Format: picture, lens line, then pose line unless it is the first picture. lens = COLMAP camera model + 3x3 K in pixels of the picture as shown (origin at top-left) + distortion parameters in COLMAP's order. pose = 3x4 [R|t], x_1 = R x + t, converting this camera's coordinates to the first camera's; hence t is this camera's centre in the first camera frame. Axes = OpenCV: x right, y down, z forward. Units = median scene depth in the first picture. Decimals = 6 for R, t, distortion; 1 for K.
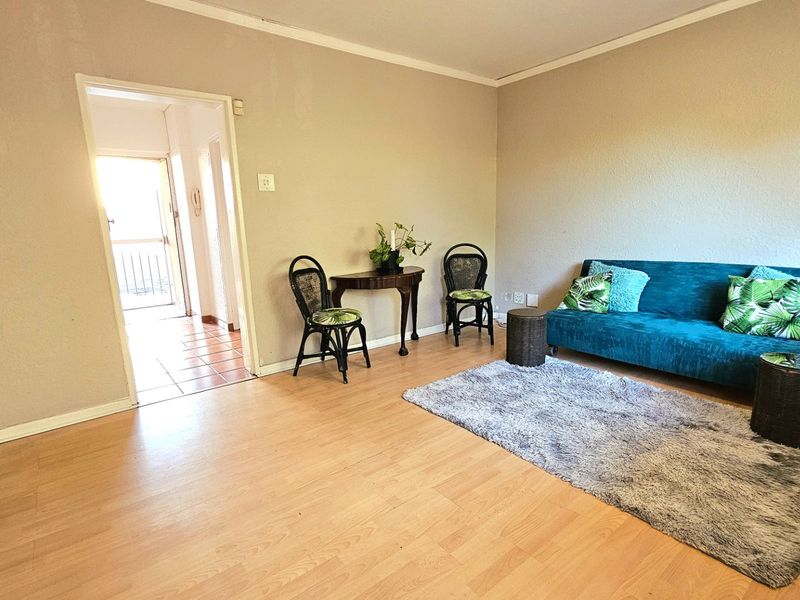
lens RADIAL K [[430.6, 0, 401.9], [0, 430.6, 306.6], [0, 0, 1]] dist [0.003932, 0.000274]
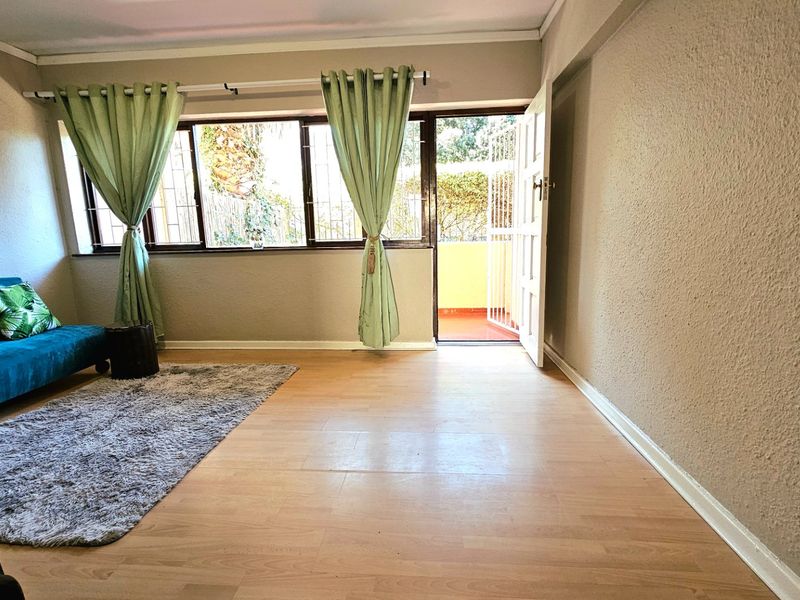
lens RADIAL K [[430.6, 0, 401.9], [0, 430.6, 306.6], [0, 0, 1]] dist [0.003932, 0.000274]
pose [[-0.732907, -0.070216, 0.676696, -0.695978], [0.182552, 0.937886, 0.295033, -0.175090], [-0.655380, 0.339764, -0.674565, 1.211635]]
